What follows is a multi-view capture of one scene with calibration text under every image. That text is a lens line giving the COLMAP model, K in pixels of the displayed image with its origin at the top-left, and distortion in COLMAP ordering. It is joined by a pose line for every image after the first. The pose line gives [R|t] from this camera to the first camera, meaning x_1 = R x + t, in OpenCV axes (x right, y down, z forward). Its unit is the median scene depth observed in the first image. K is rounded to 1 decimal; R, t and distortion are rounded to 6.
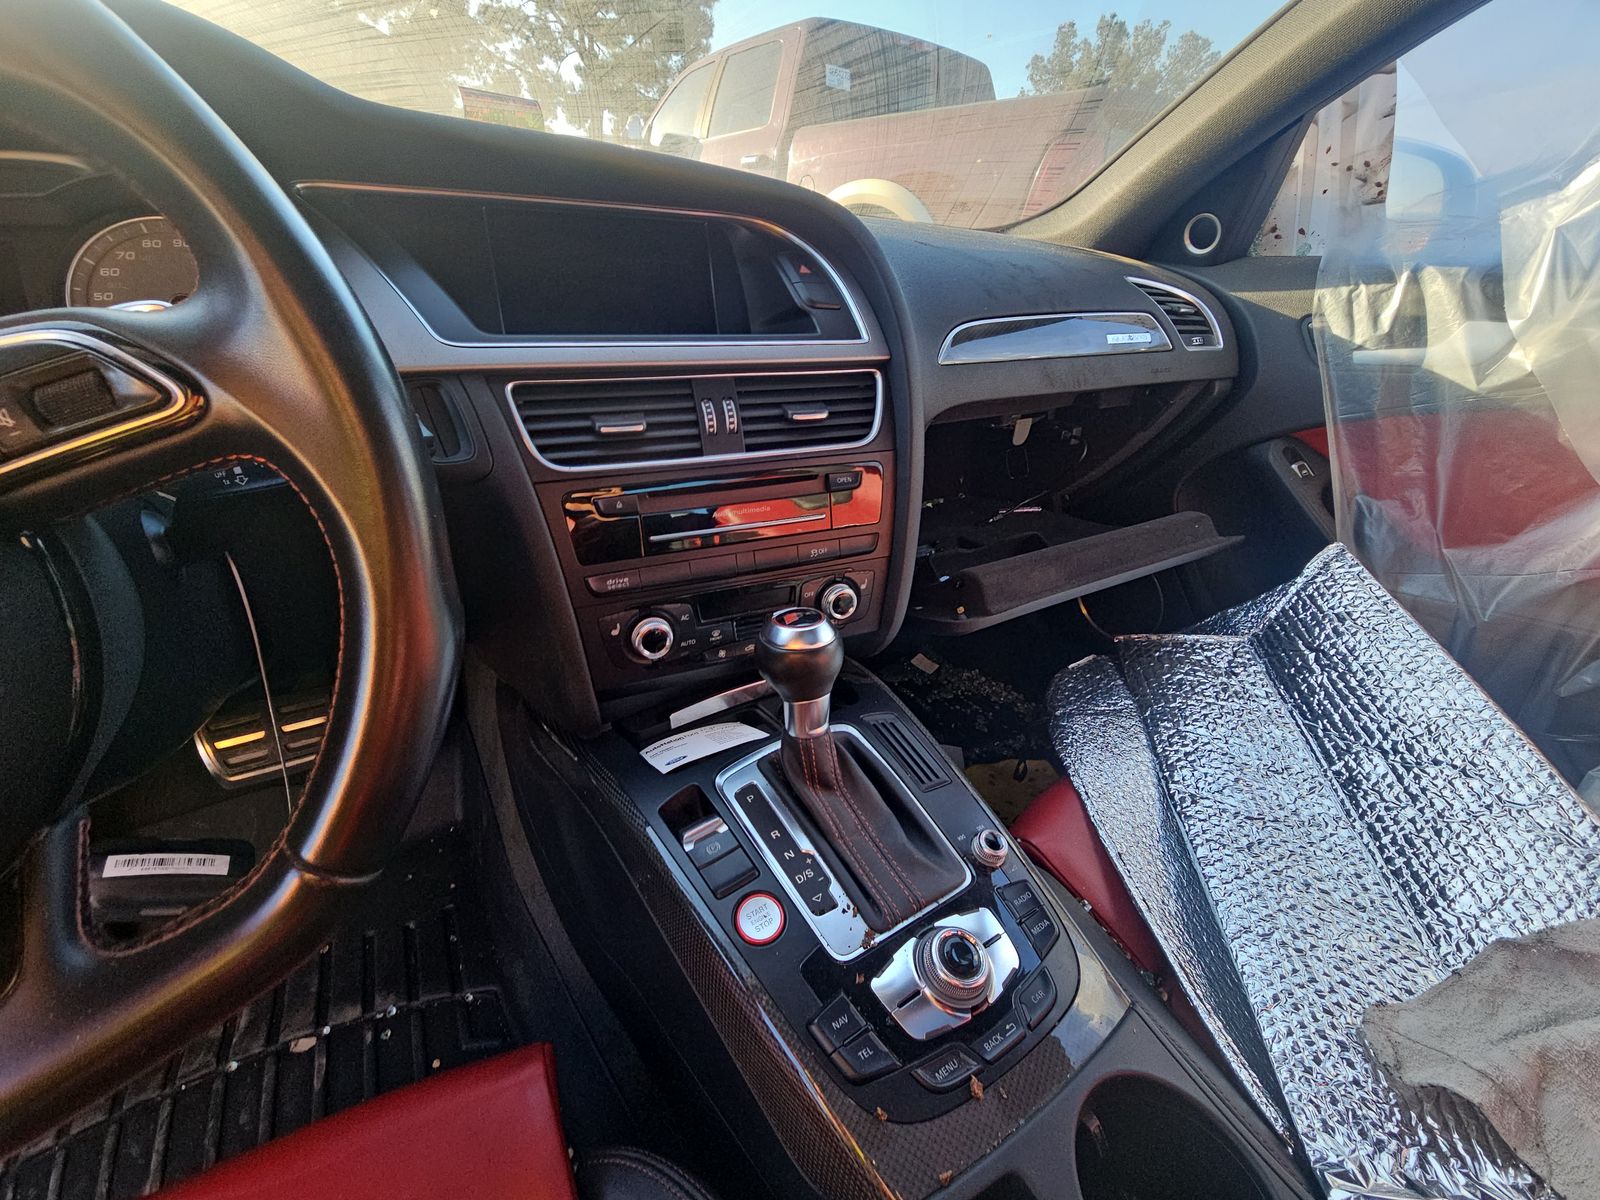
lens RADIAL K [[656.5, 0, 803.3], [0, 656.5, 592.5], [0, 0, 1]] dist [0.029940, -0.017467]
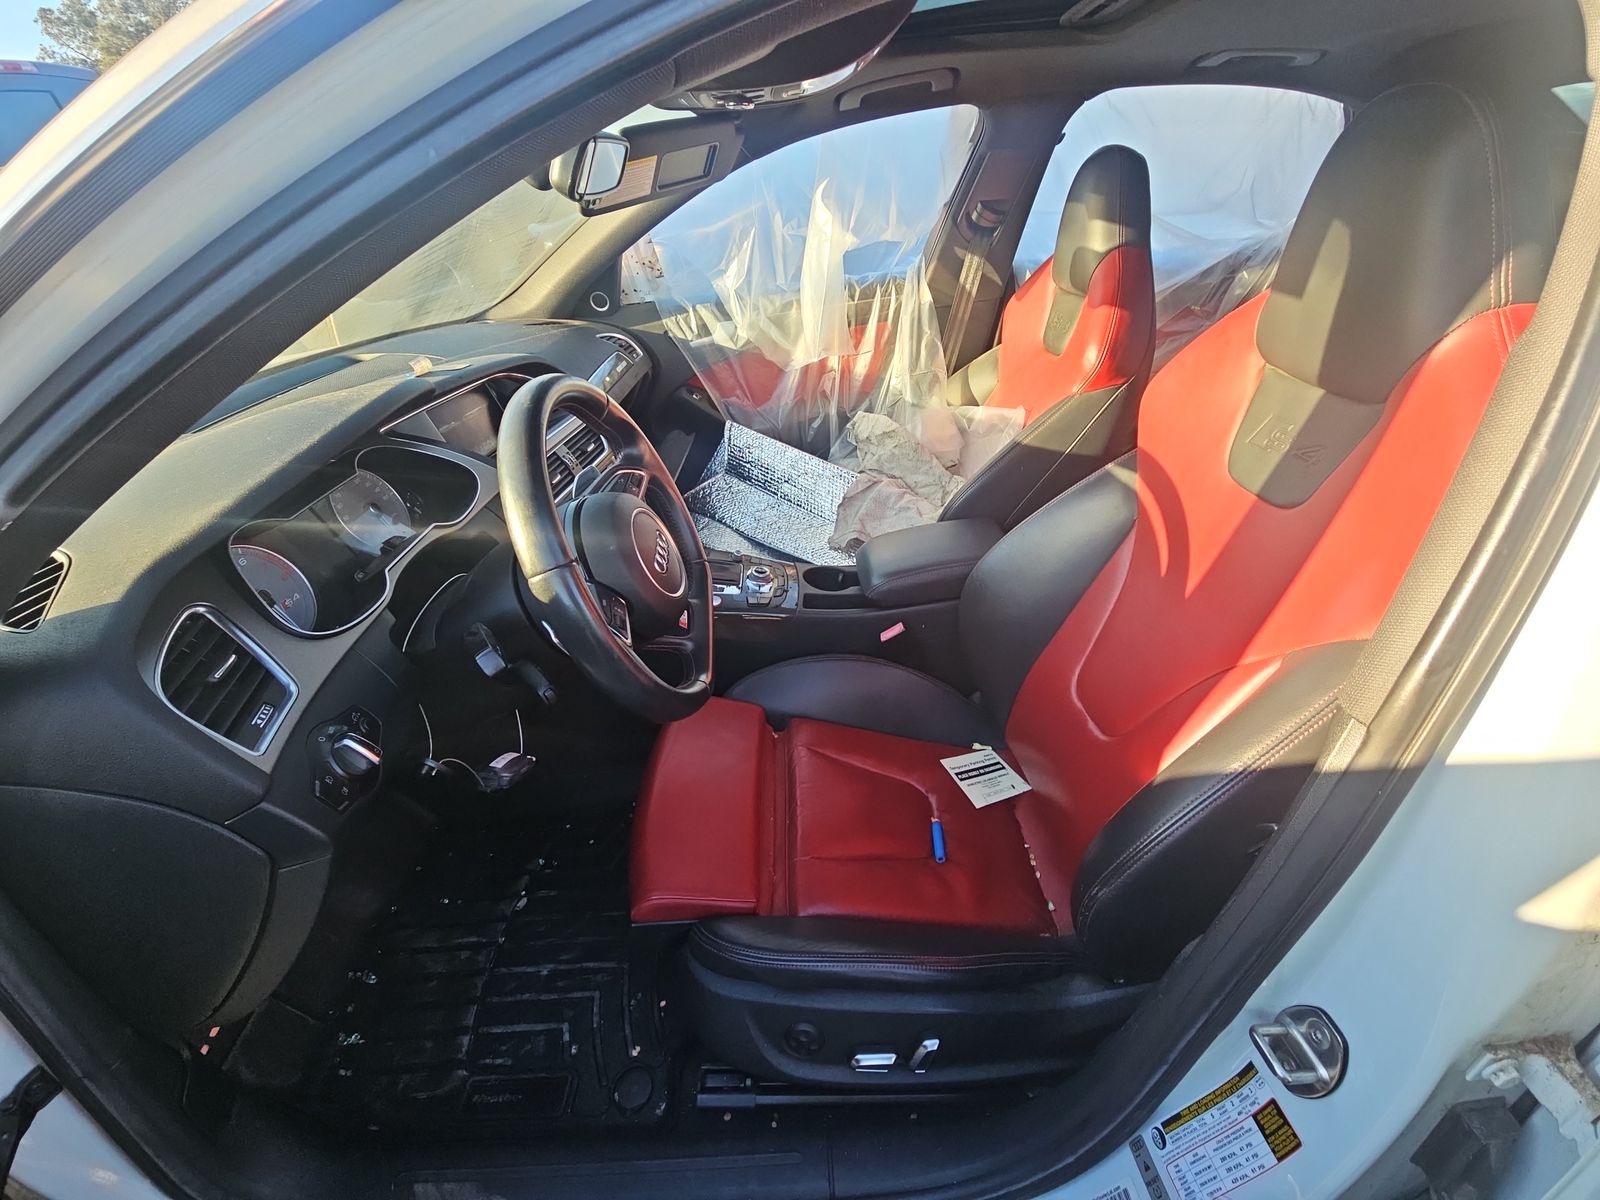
lens RADIAL K [[649.7, 0, 788.8], [0, 649.7, 587.2], [0, 0, 1]] dist [0.001850, 0.000084]
pose [[0.537627, -0.514992, 0.667637, -1.331137], [0.474863, 0.839227, 0.264958, -0.124988], [-0.696751, 0.174588, 0.695742, -0.943912]]
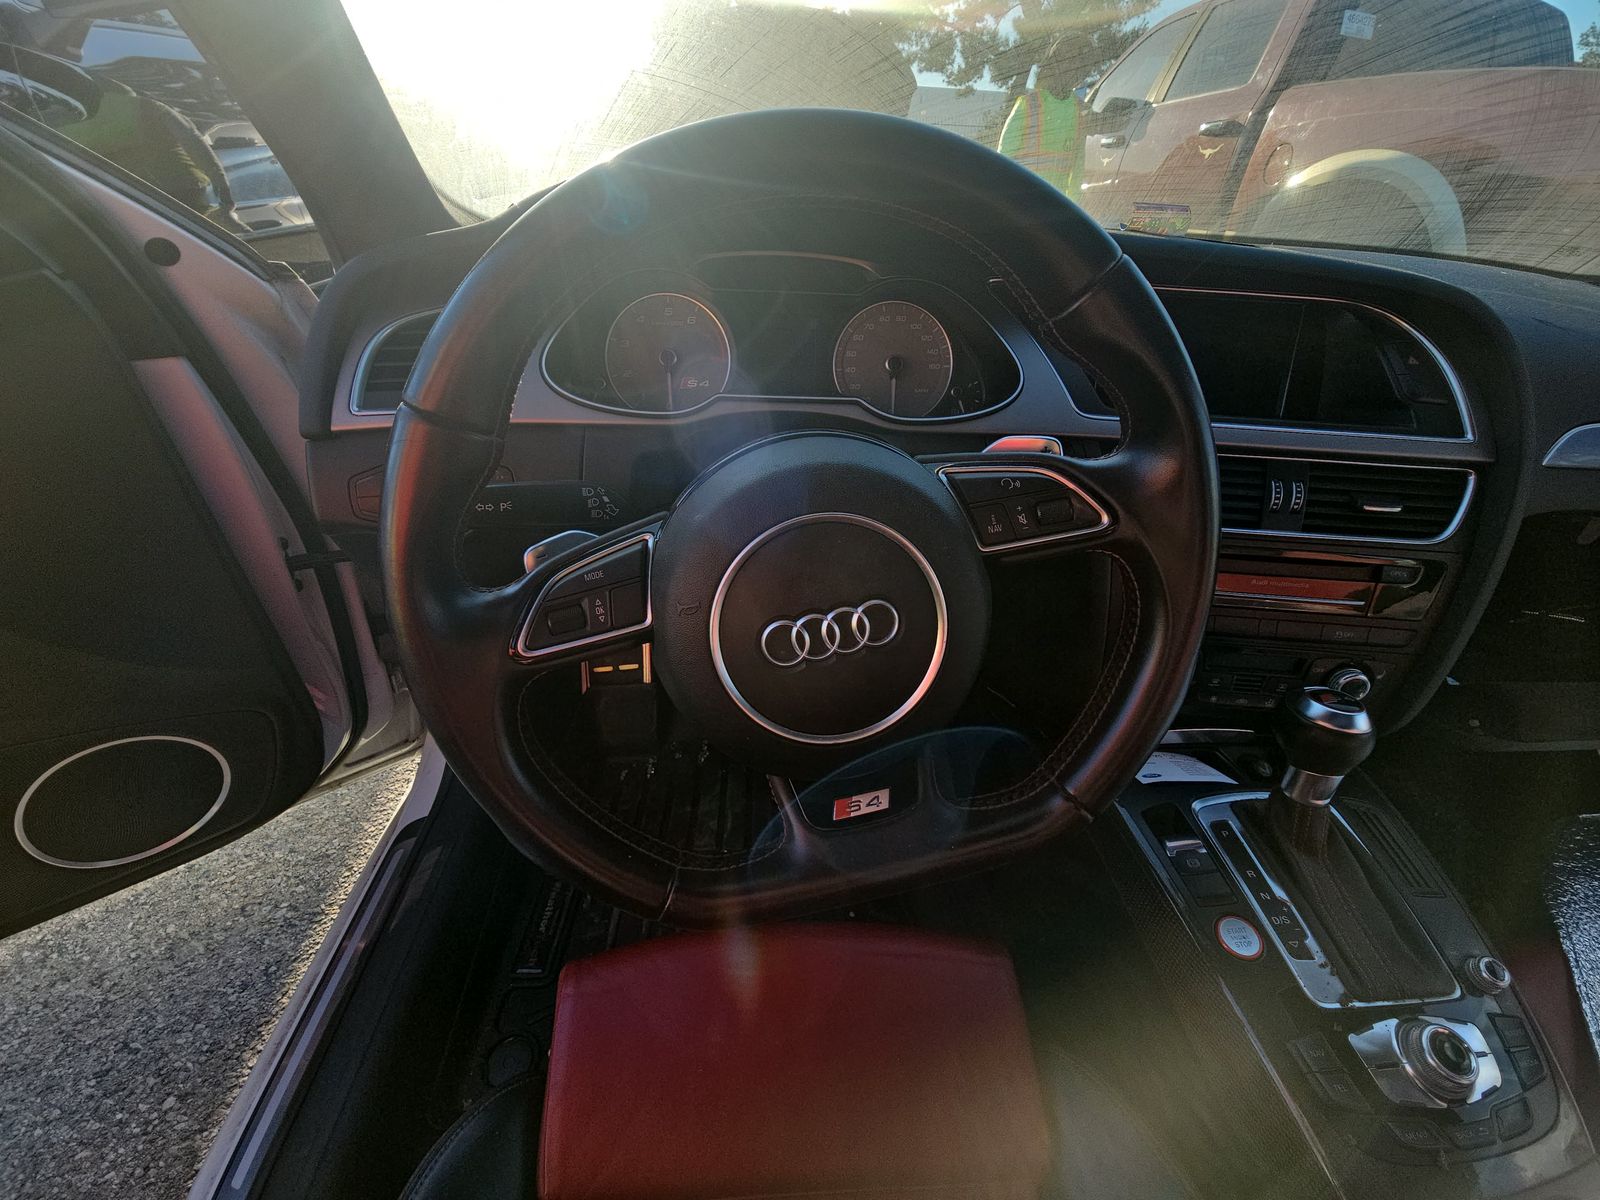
lens RADIAL K [[646.1, 0, 801.5], [0, 646.1, 592.2], [0, 0, 1]] dist [0.036269, -0.021269]
pose [[0.872234, 0.249870, -0.420443, -0.304207], [-0.229317, 0.968233, 0.099692, -0.033046], [0.431997, 0.009459, 0.901826, -0.303204]]
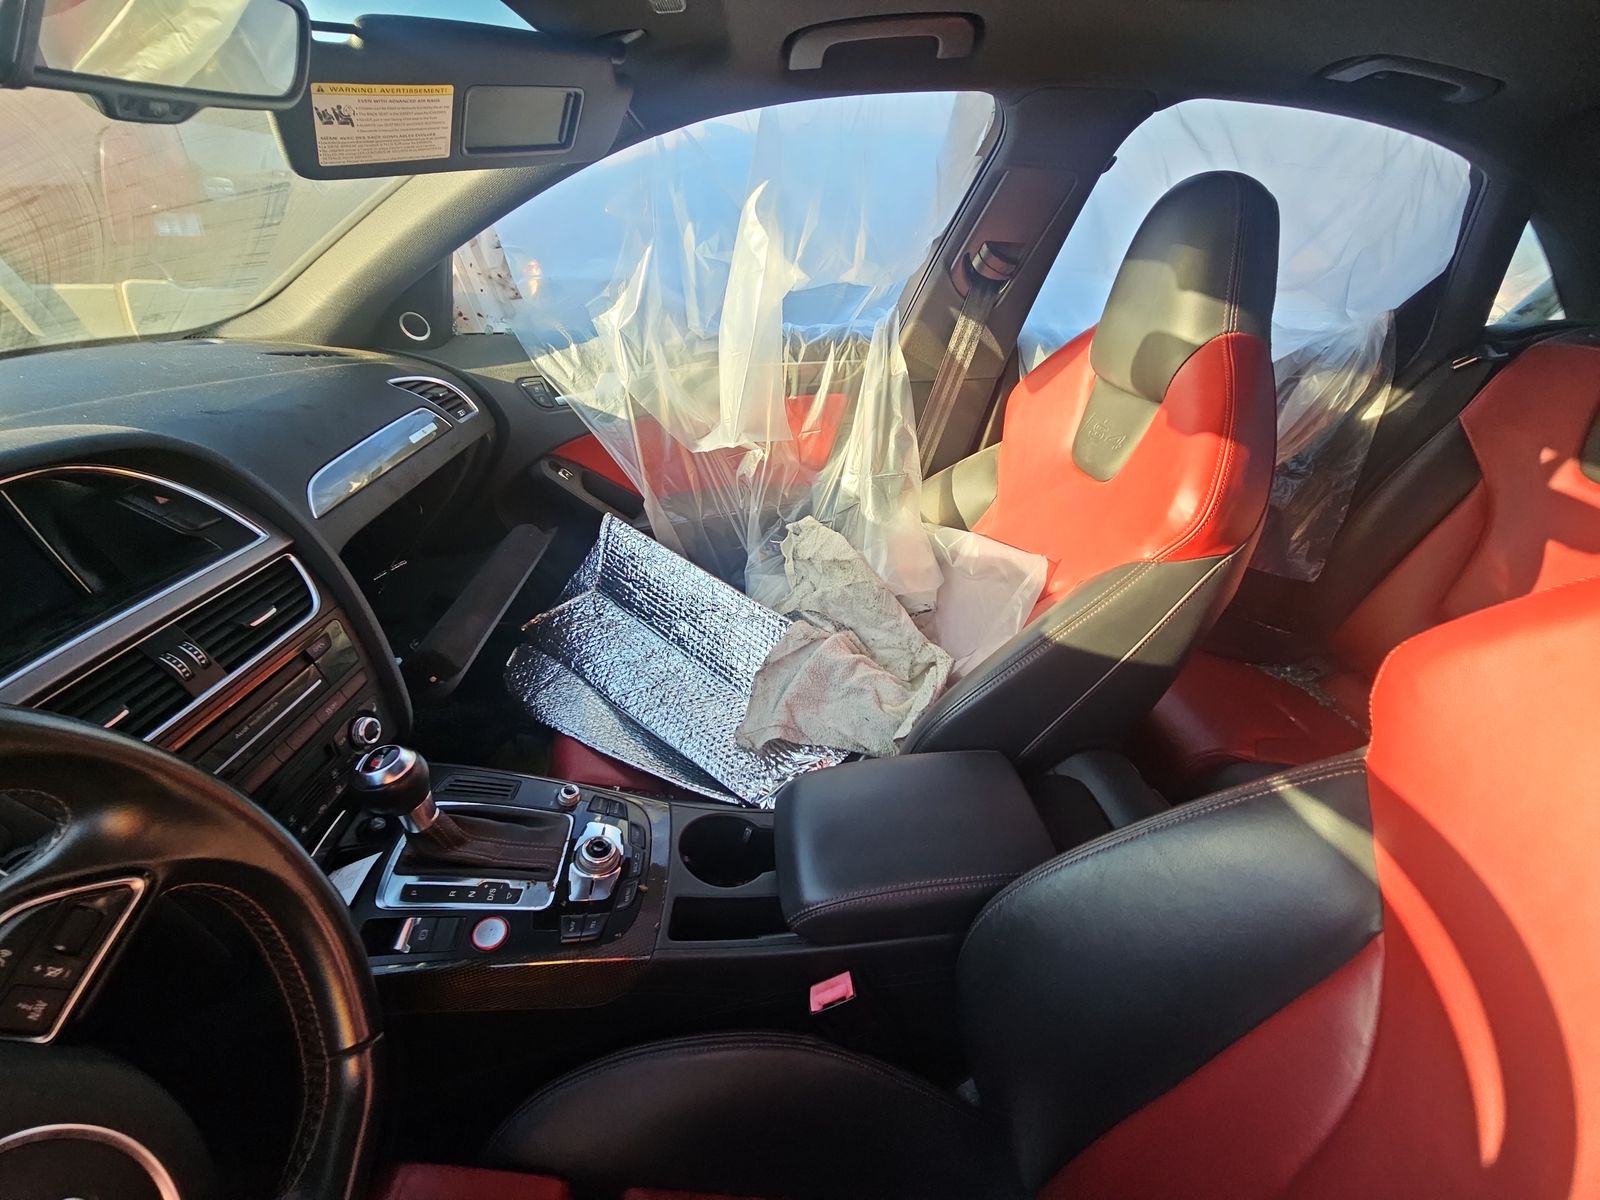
lens RADIAL K [[652.2, 0, 790.6], [0, 652.2, 589.9], [0, 0, 1]] dist [0.000475, 0.000200]
pose [[0.490147, -0.456254, 0.742690, -0.354270], [0.397849, 0.875231, 0.275113, -0.245203], [-0.775546, 0.160632, 0.610512, -0.425289]]
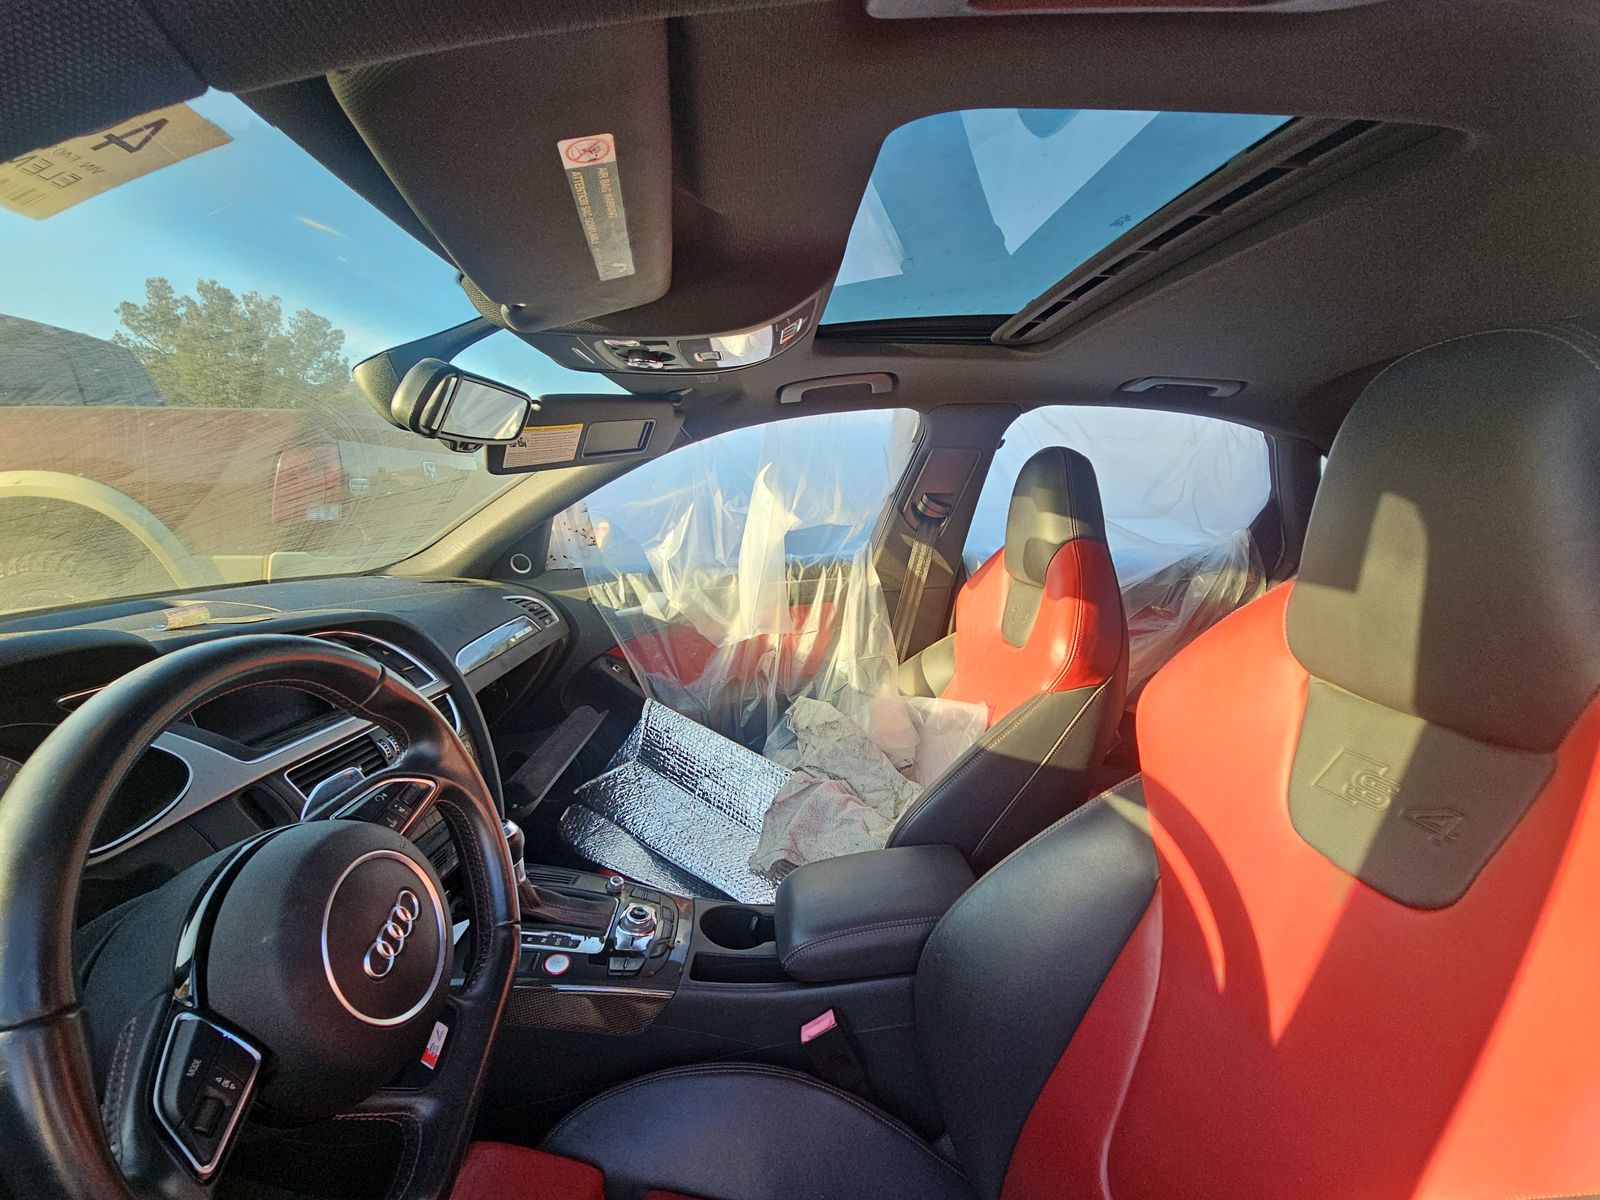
lens RADIAL K [[658.9, 0, 791.1], [0, 658.9, 596.3], [0, 0, 1]] dist [0.000778, 0.000049]
pose [[0.513797, -0.184572, 0.837822, -0.867339], [0.426370, 0.902374, -0.062680, -0.063512], [-0.744460, 0.389427, 0.542333, -0.778761]]
